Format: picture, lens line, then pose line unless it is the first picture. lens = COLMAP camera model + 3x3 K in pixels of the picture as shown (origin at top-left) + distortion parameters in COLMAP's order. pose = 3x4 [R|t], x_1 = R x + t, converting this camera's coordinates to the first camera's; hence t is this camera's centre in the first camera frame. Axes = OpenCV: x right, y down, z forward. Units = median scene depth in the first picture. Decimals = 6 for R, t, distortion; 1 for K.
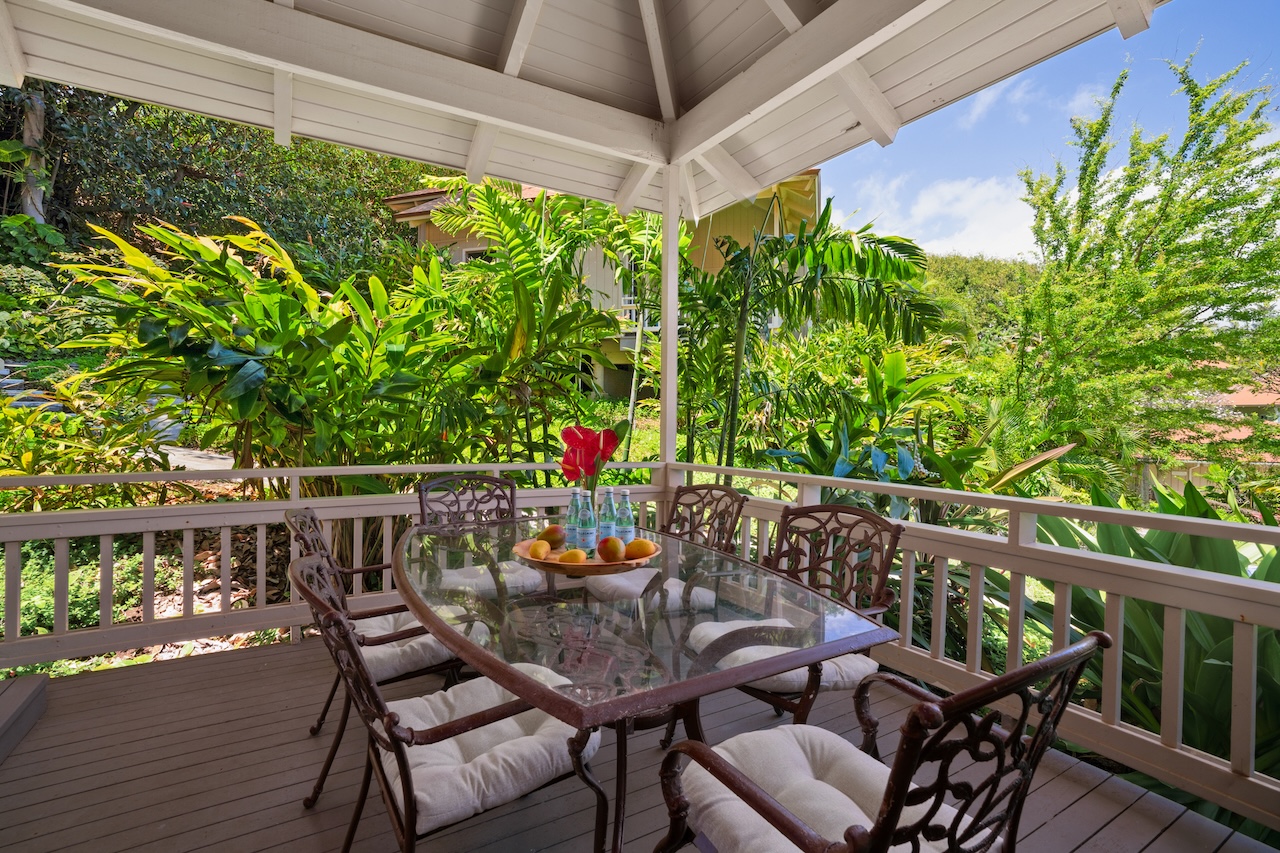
lens RADIAL K [[594.7, 0, 627.9], [0, 594.7, 416.8], [0, 0, 1]] dist [-0.034681, 0.009404]
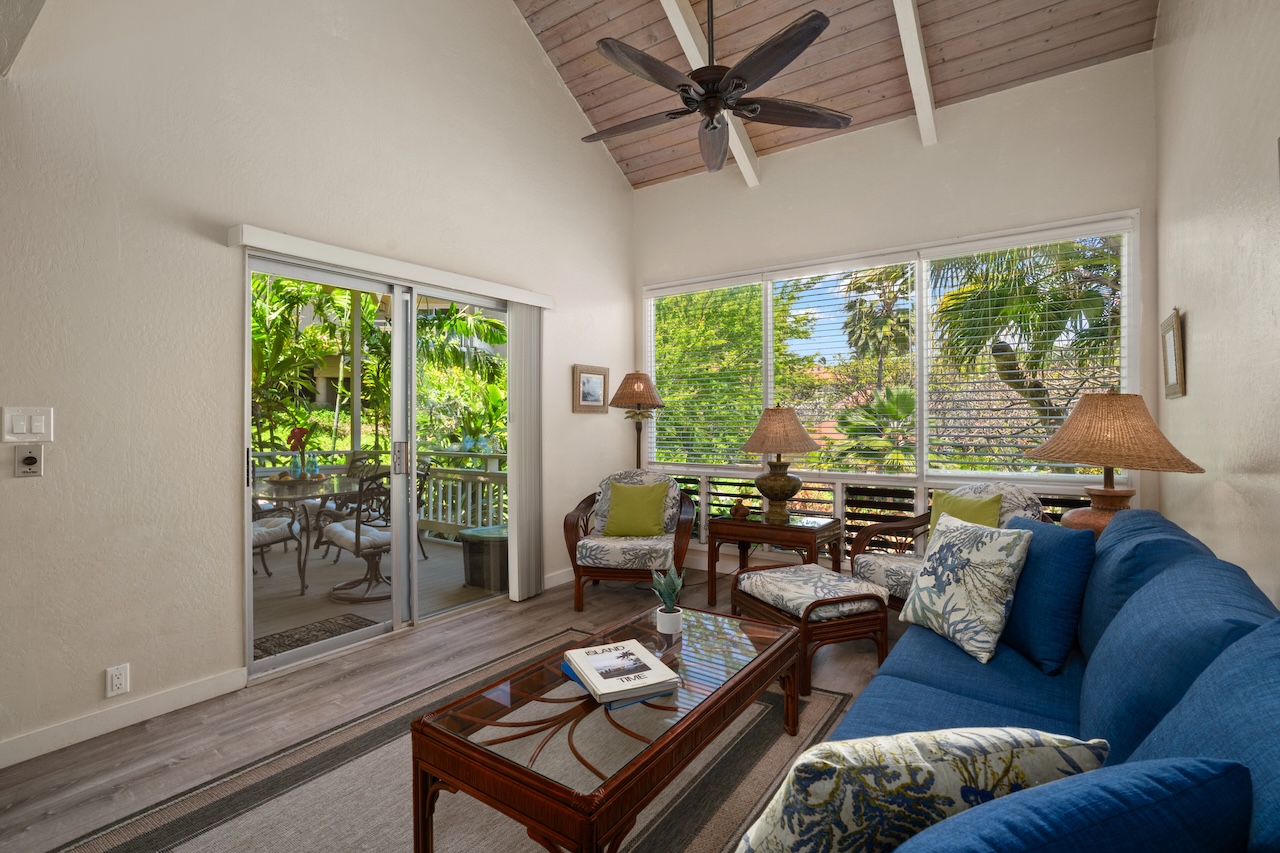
lens RADIAL K [[594.7, 0, 607.9], [0, 594.7, 428.9], [0, 0, 1]] dist [-0.034681, 0.009404]
pose [[0.927260, -0.013356, 0.374179, 0.091134], [0.011152, 0.999905, 0.008055, 0.008837], [-0.374251, -0.003296, 0.927322, -0.687916]]
